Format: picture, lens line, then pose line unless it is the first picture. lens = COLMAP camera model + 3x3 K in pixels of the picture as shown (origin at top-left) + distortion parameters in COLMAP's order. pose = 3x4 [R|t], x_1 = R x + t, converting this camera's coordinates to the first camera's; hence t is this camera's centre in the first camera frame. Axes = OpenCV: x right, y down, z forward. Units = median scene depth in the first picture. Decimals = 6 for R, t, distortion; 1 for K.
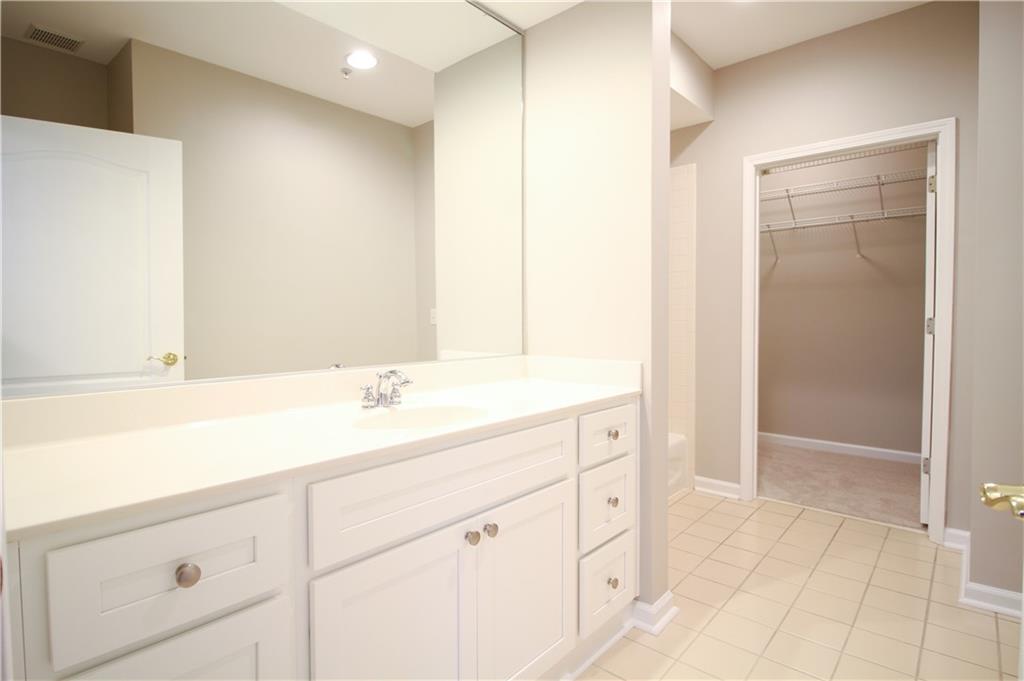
lens RADIAL K [[511.3, 0, 509.4], [0, 511.3, 319.4], [0, 0, 1]] dist [0.001566, 0.000610]
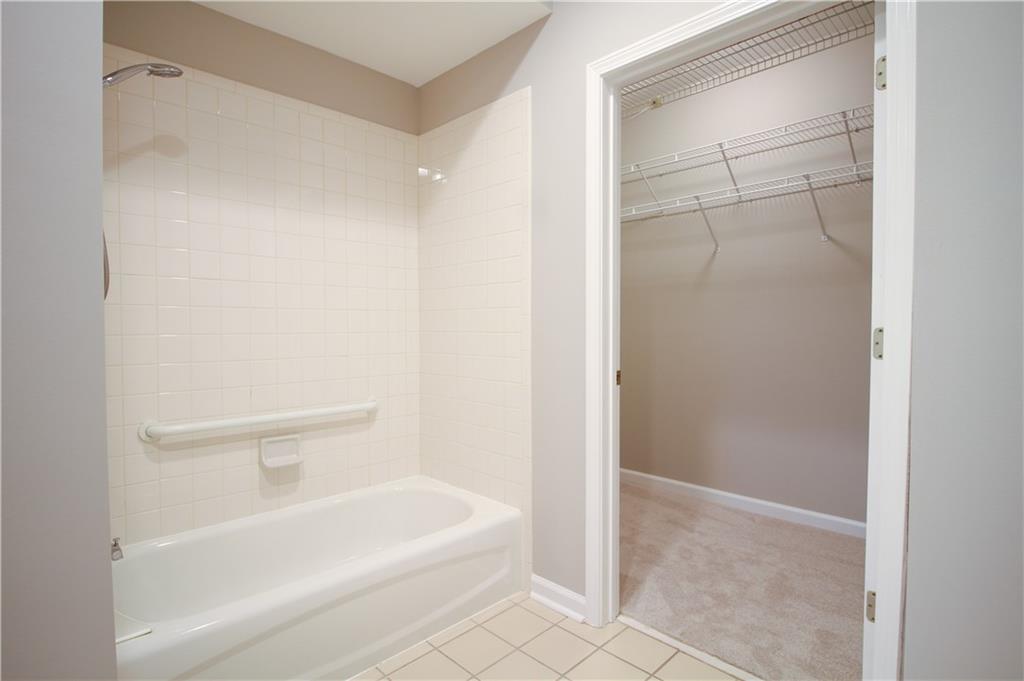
lens RADIAL K [[523.3, 0, 512.6], [0, 523.3, 332.3], [0, 0, 1]] dist [0.027042, -0.000136]
pose [[0.998983, 0.000847, -0.045079, 0.370537], [-0.000582, 0.999982, 0.005889, -0.002287], [0.045083, -0.005857, 0.998966, 0.341466]]
